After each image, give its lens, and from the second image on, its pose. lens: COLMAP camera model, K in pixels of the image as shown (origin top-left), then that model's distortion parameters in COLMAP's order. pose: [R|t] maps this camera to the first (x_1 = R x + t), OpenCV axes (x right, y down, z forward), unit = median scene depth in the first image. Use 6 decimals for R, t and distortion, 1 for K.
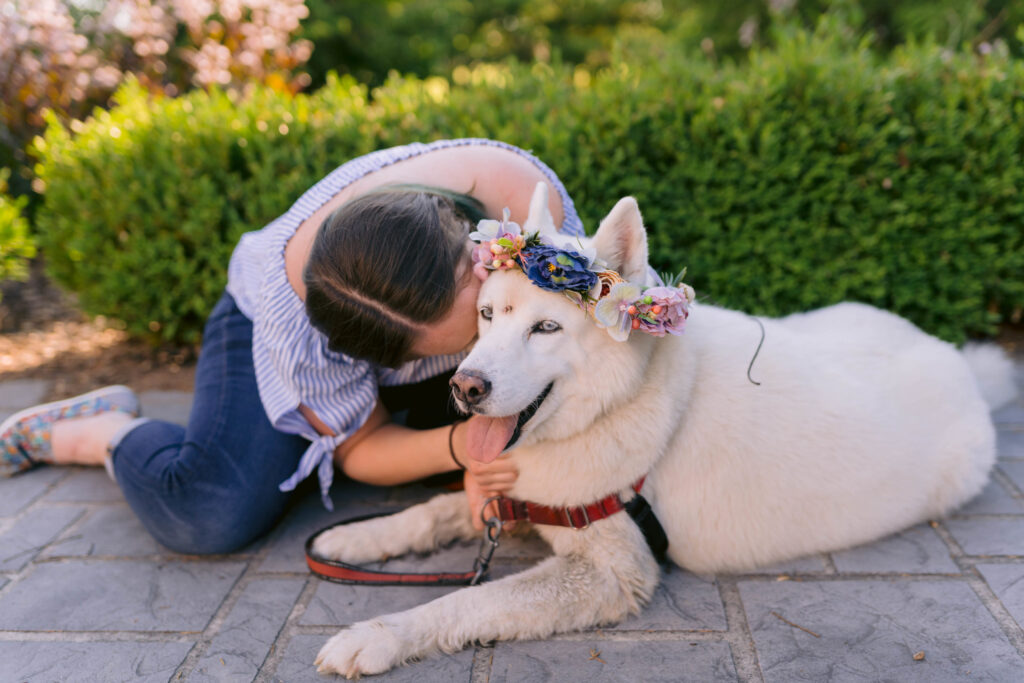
lens RADIAL K [[1004.3, 0, 512.0], [0, 1004.3, 341.5], [0, 0, 1]] dist [-0.003097, -0.007998]
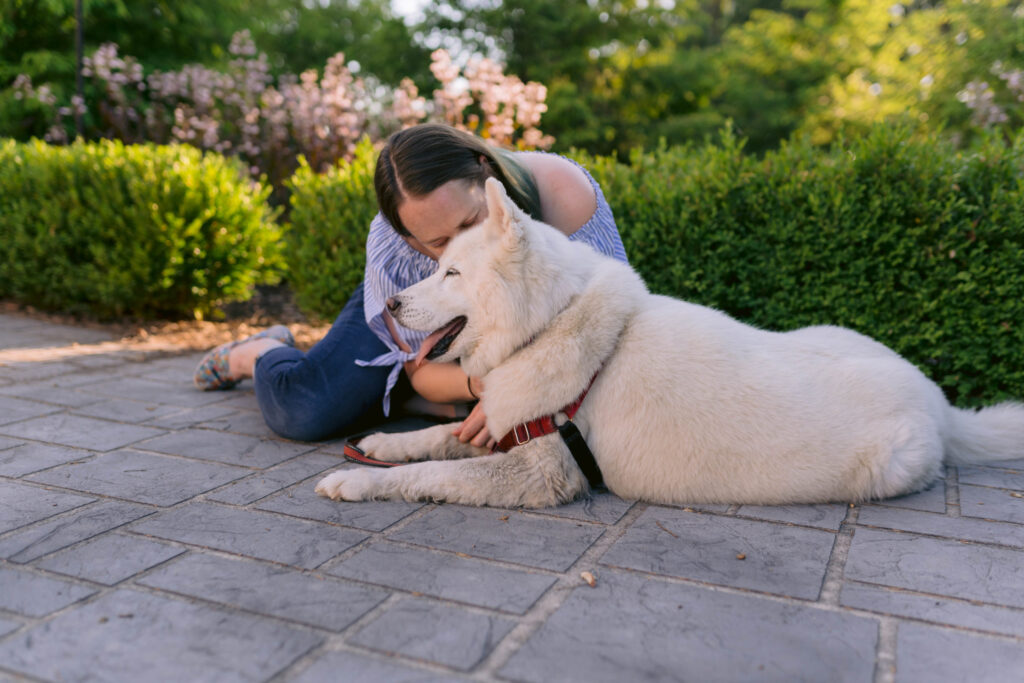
lens RADIAL K [[1004.3, 0, 512.0], [0, 1004.3, 341.5], [0, 0, 1]] dist [-0.003097, -0.007998]
pose [[0.946133, 0.110730, -0.304256, 0.262784], [-0.145862, 0.984713, -0.095208, 0.112531], [0.289062, 0.134459, 0.947821, -0.172124]]
